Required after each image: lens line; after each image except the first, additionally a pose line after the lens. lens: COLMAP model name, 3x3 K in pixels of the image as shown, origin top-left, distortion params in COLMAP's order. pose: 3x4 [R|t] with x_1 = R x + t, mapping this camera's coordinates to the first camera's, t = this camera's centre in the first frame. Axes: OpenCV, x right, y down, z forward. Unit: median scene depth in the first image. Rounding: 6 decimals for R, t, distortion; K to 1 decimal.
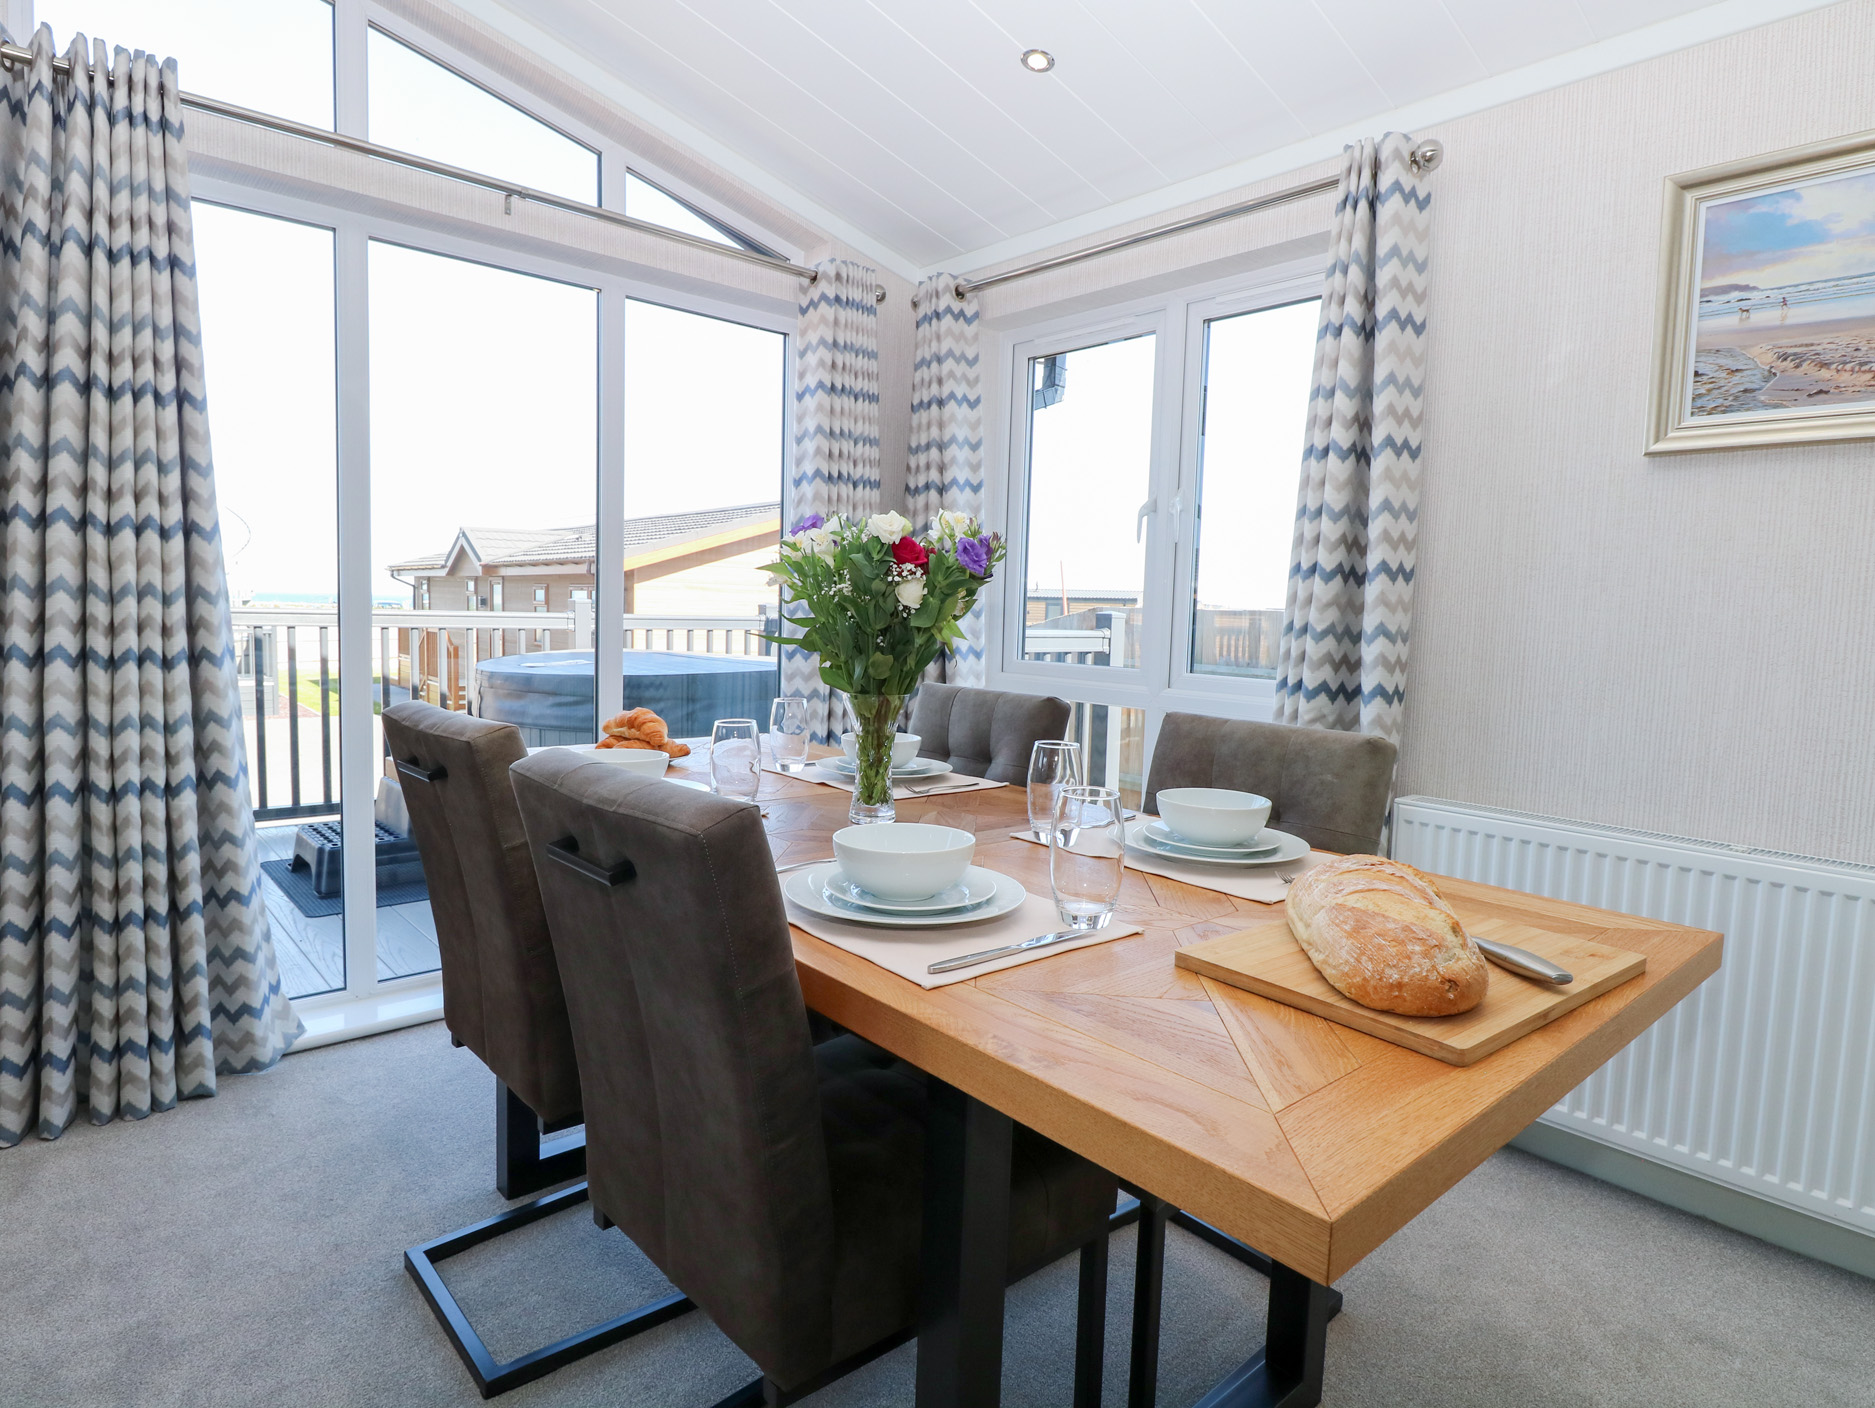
lens RADIAL K [[1030.7, 0, 938.0], [0, 1030.7, 696.5], [0, 0, 1]] dist [-0.013616, -0.001640]
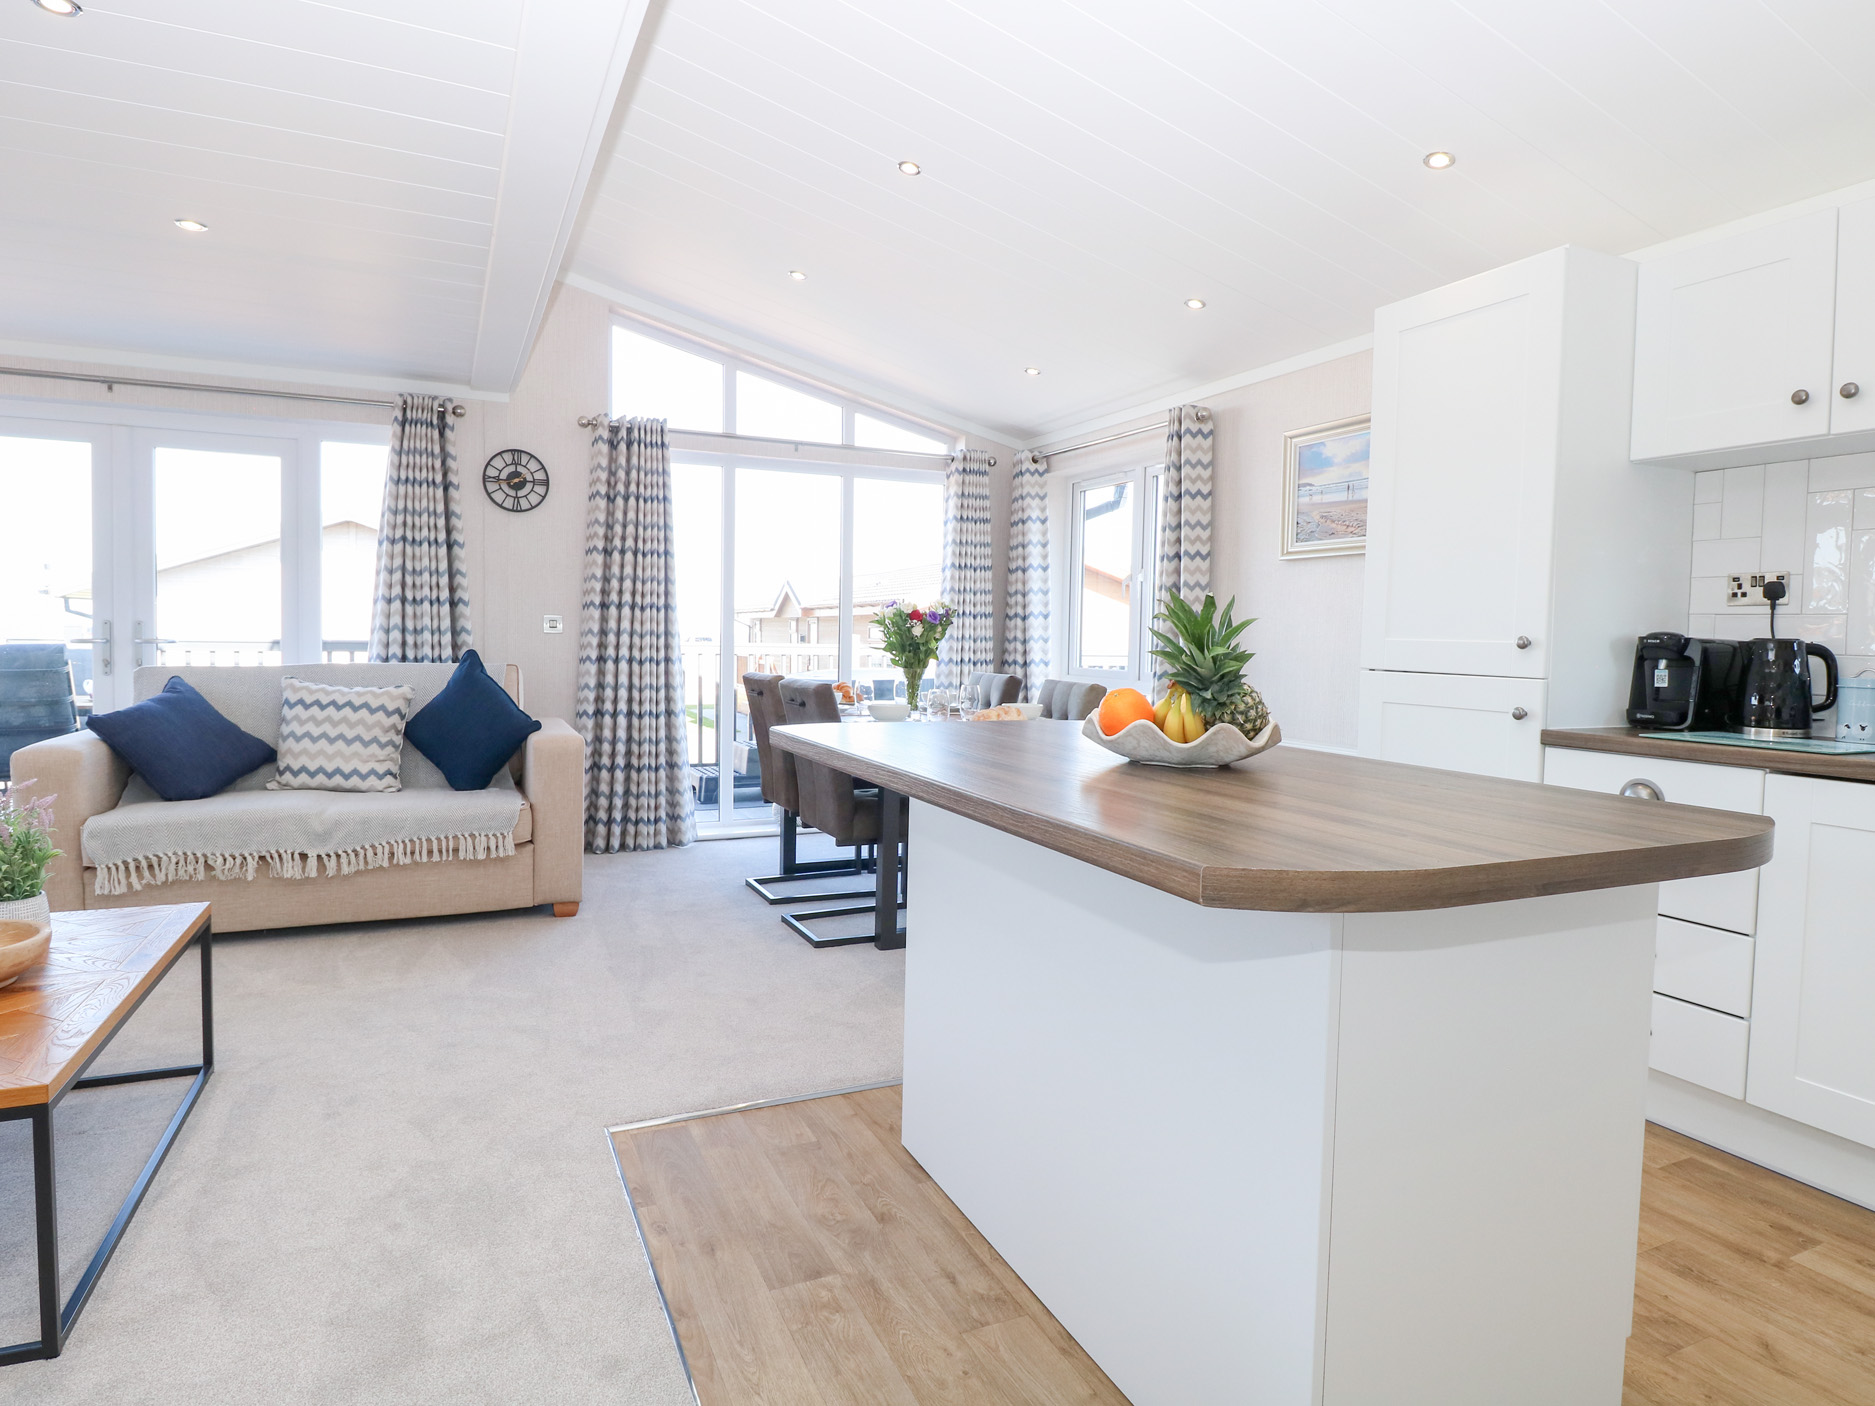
lens RADIAL K [[1030.7, 0, 938.0], [0, 1030.7, 695.5], [0, 0, 1]] dist [-0.013616, -0.001640]
pose [[0.958532, 0.005519, -0.284931, 0.567006], [-0.015201, 0.999379, -0.031782, 0.111482], [0.284579, 0.034795, 0.958021, -1.127871]]
